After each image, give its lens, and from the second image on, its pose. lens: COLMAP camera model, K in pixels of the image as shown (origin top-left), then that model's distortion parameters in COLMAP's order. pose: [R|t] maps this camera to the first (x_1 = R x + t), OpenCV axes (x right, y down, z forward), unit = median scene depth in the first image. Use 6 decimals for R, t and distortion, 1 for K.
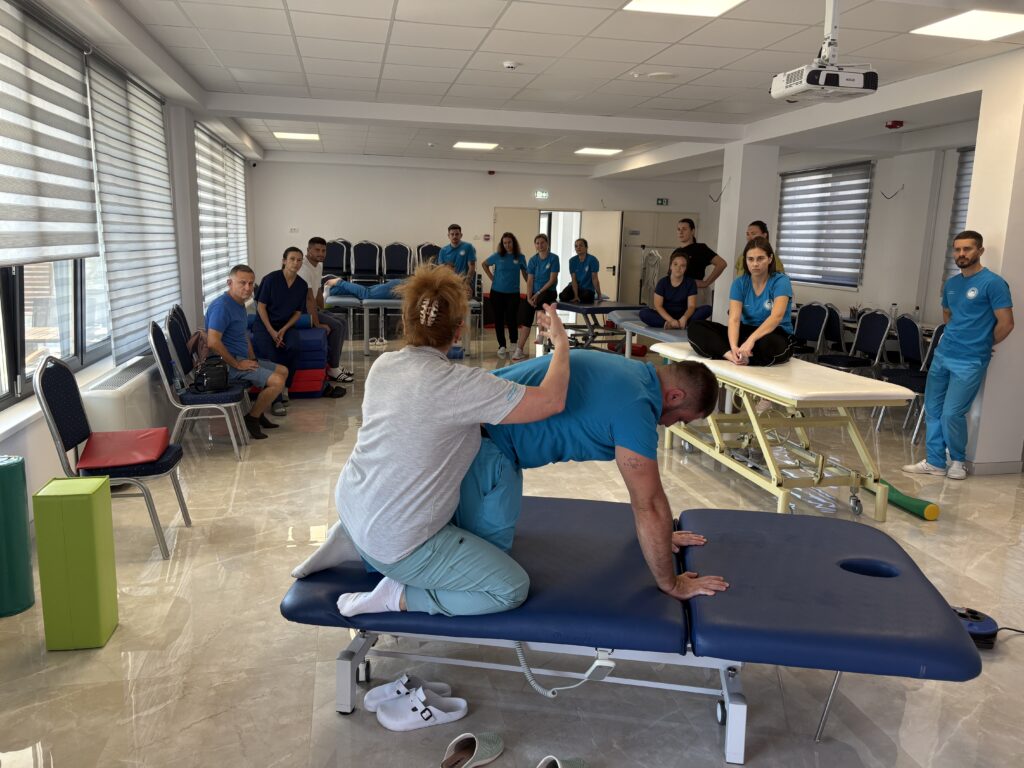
lens RADIAL K [[764.9, 0, 512.0], [0, 764.9, 384.0], [0, 0, 1]] dist [-0.002506, -0.000007]
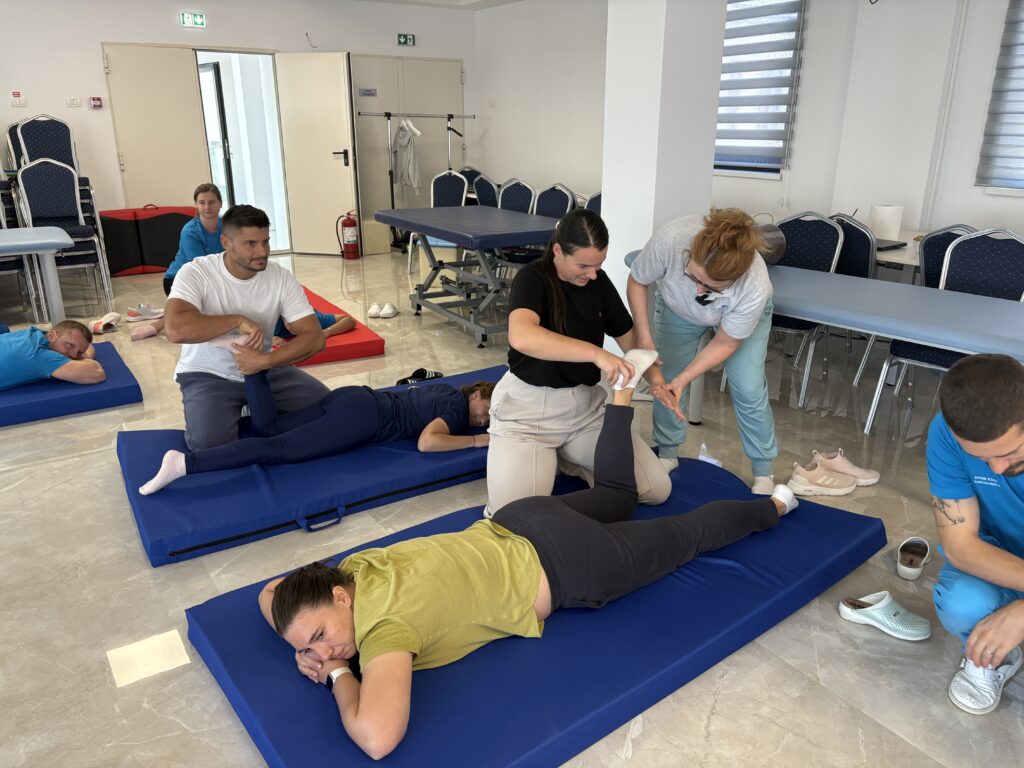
lens RADIAL K [[764.9, 0, 512.0], [0, 764.9, 384.0], [0, 0, 1]] dist [-0.002506, -0.000007]
pose [[0.928796, -0.139131, 0.343482, 0.026693], [0.087913, 0.983113, 0.160498, -0.060280], [-0.360012, -0.118873, 0.925344, 0.387750]]
